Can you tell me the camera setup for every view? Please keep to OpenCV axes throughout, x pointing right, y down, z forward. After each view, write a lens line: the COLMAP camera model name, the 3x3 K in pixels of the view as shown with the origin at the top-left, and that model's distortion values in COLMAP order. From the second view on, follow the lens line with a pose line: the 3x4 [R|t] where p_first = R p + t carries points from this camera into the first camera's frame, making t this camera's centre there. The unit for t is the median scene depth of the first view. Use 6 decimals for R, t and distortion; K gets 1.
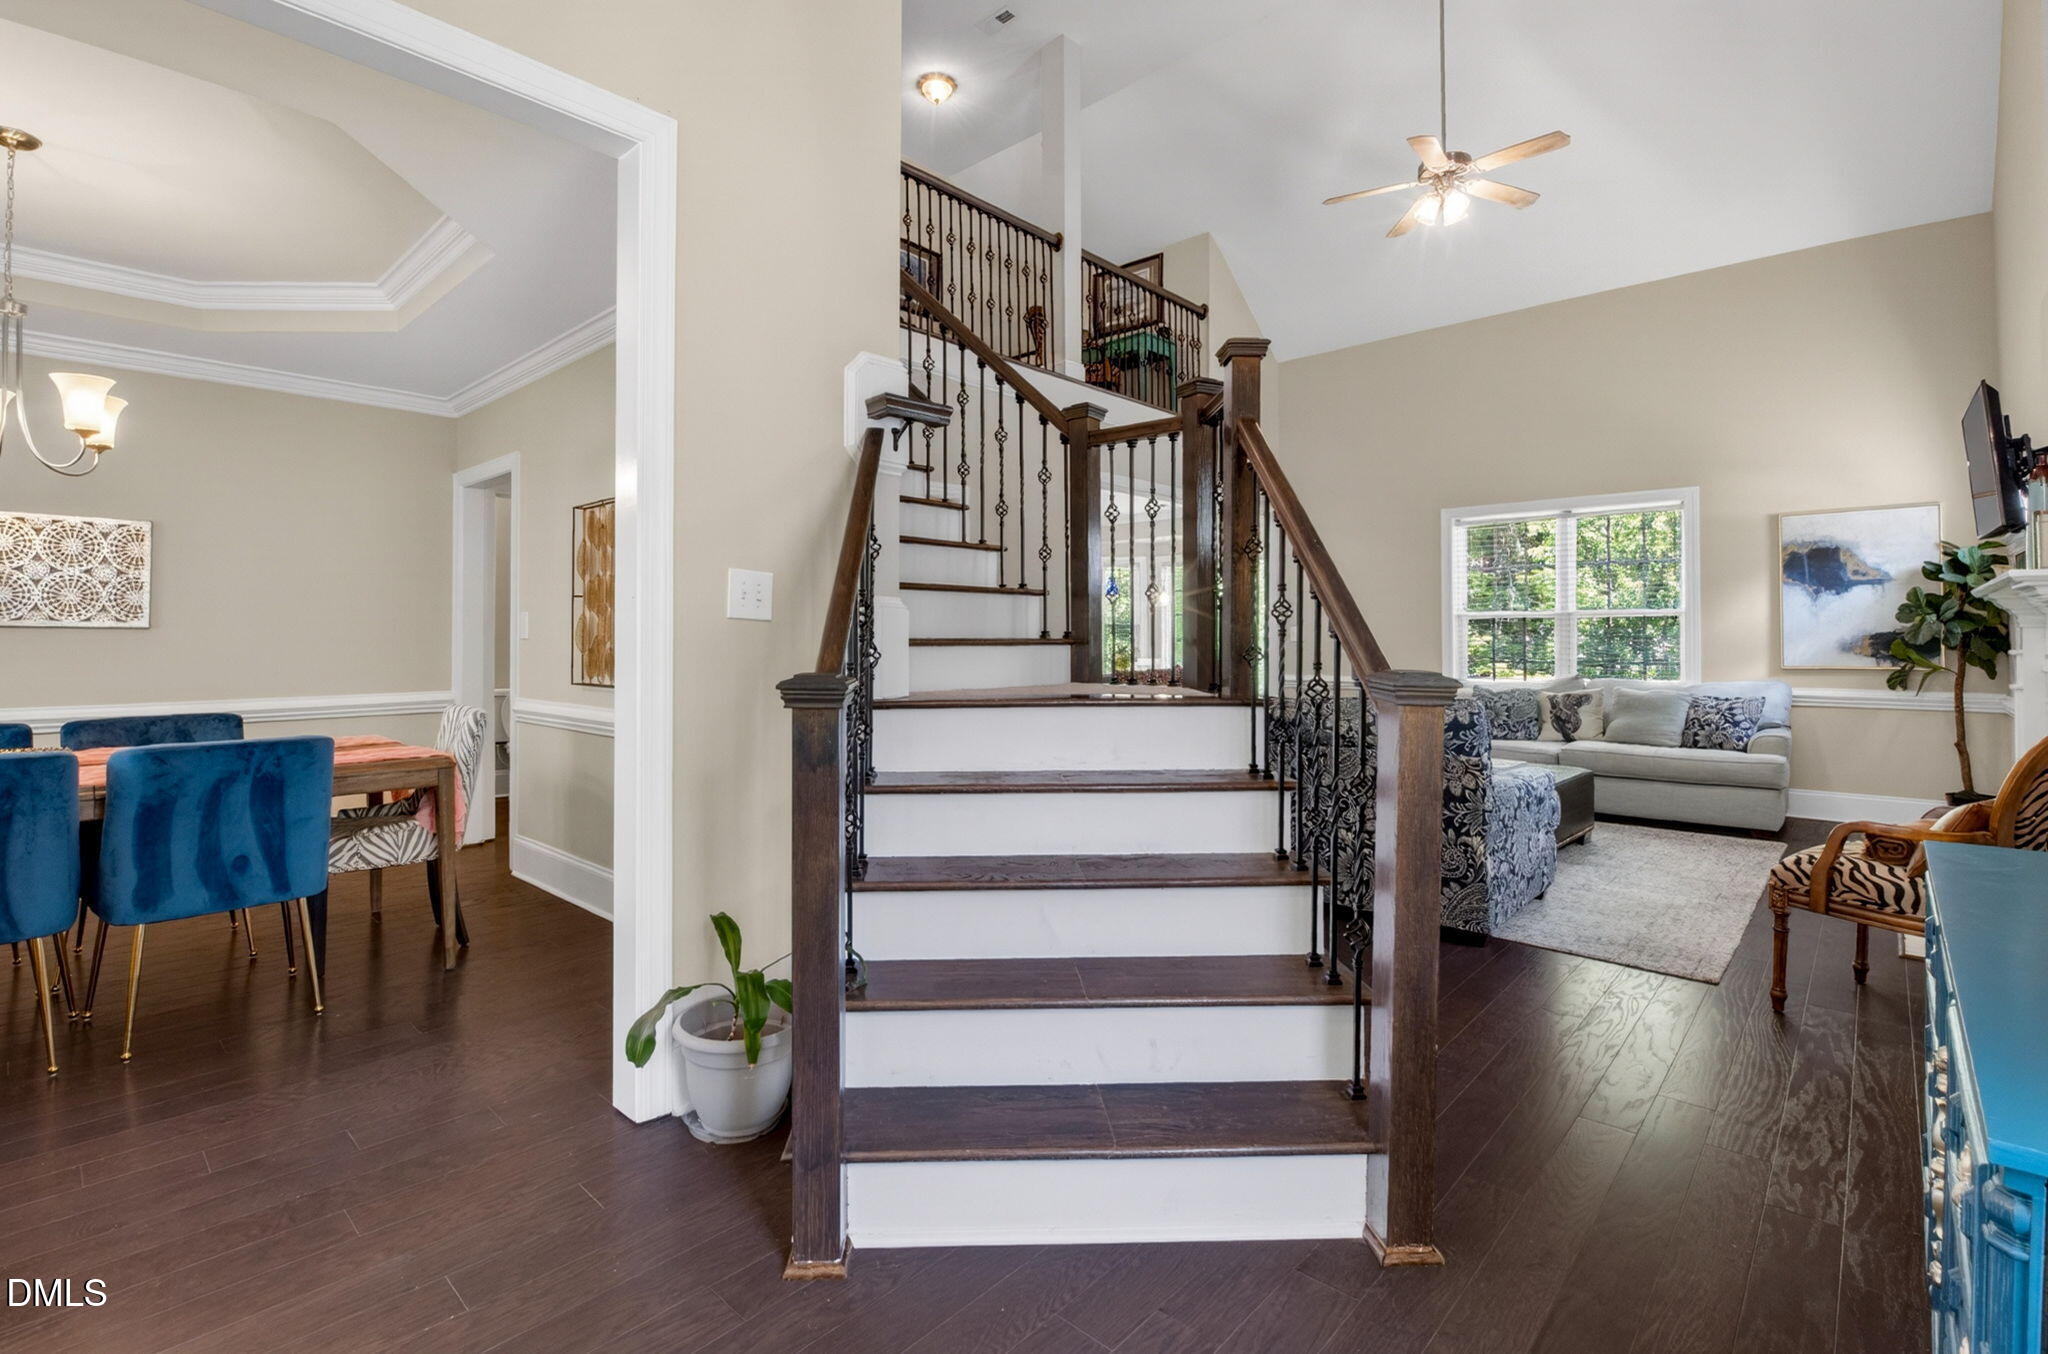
lens RADIAL K [[918.5, 0, 1016.0], [0, 918.5, 635.2], [0, 0, 1]] dist [0.001199, -0.006992]
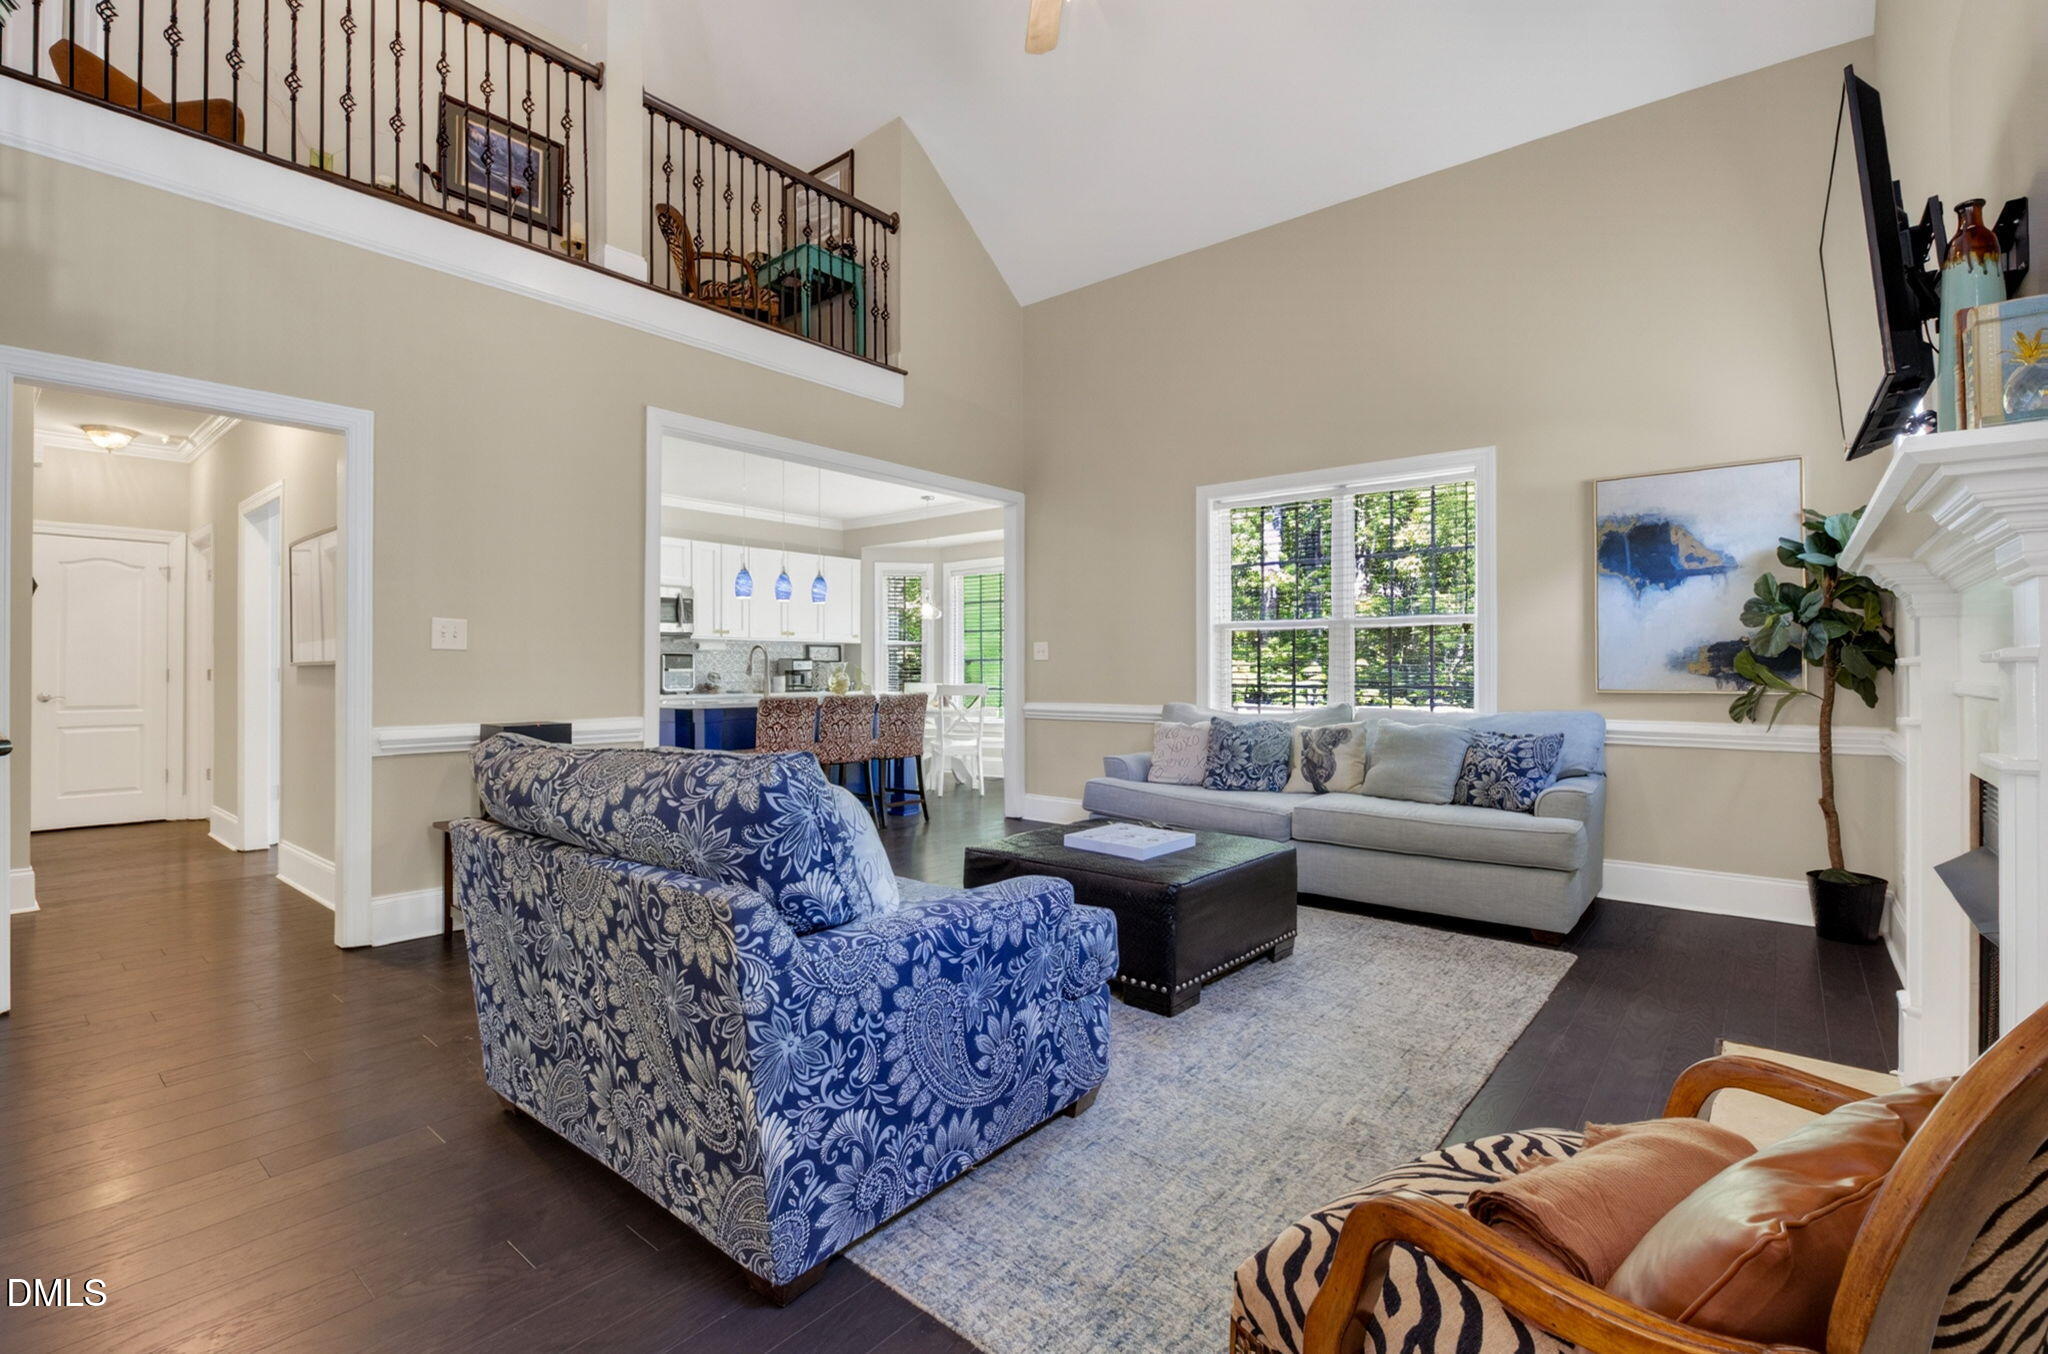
lens RADIAL K [[918.5, 0, 1018.3], [0, 918.5, 672.1], [0, 0, 1]] dist [0.001199, -0.006992]
pose [[0.997727, 0.000432, 0.067382, 0.355301], [-0.000954, 0.999970, 0.007728, 0.015755], [-0.067376, -0.007775, 0.997697, 0.329353]]
